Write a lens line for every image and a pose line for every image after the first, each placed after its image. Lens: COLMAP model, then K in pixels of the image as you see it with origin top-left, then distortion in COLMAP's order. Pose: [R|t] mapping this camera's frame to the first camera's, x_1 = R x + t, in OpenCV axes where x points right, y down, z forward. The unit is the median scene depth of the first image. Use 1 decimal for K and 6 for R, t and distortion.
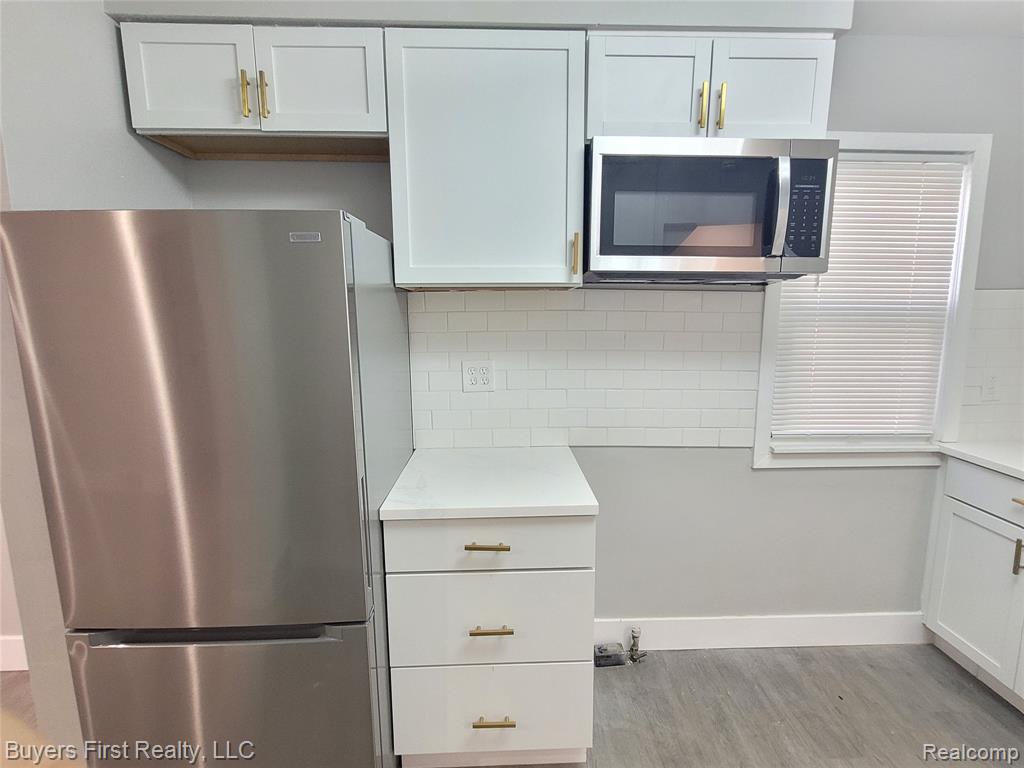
lens RADIAL K [[521.9, 0, 520.1], [0, 521.9, 392.5], [0, 0, 1]] dist [0.000083, -0.000673]
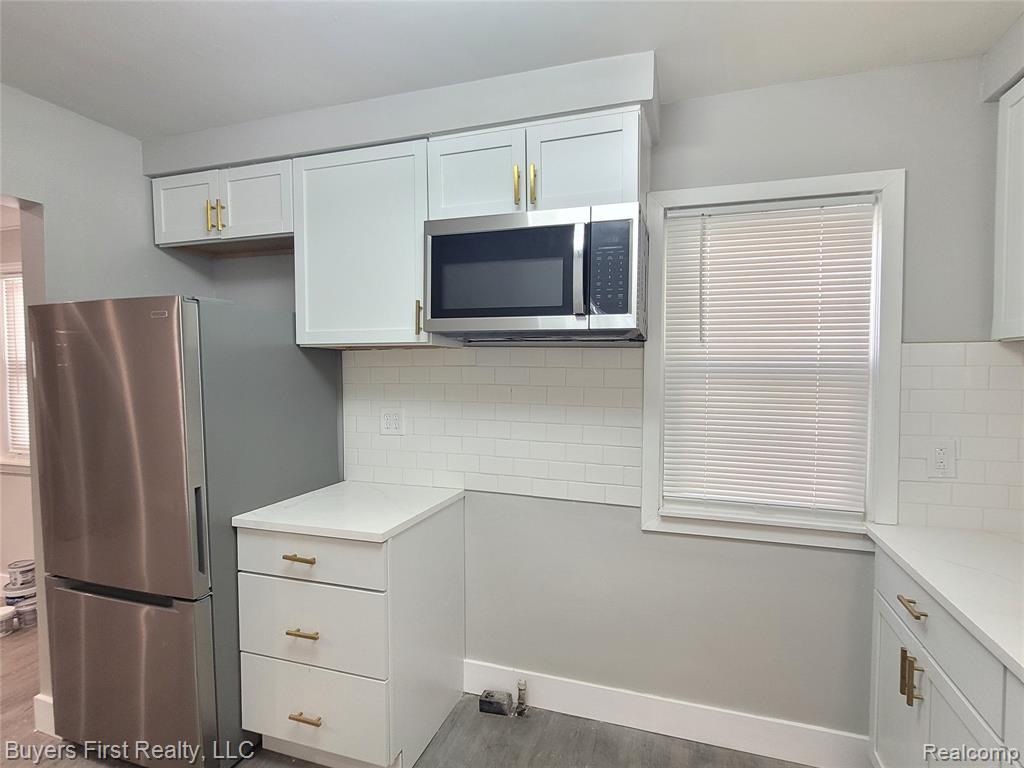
lens RADIAL K [[521.9, 0, 520.1], [0, 521.9, 392.5], [0, 0, 1]] dist [0.000083, -0.000673]
pose [[0.938991, 0.020593, -0.343324, 0.593389], [-0.058183, 0.993330, -0.099549, 0.003711], [0.338984, 0.113451, 0.933926, 0.002337]]
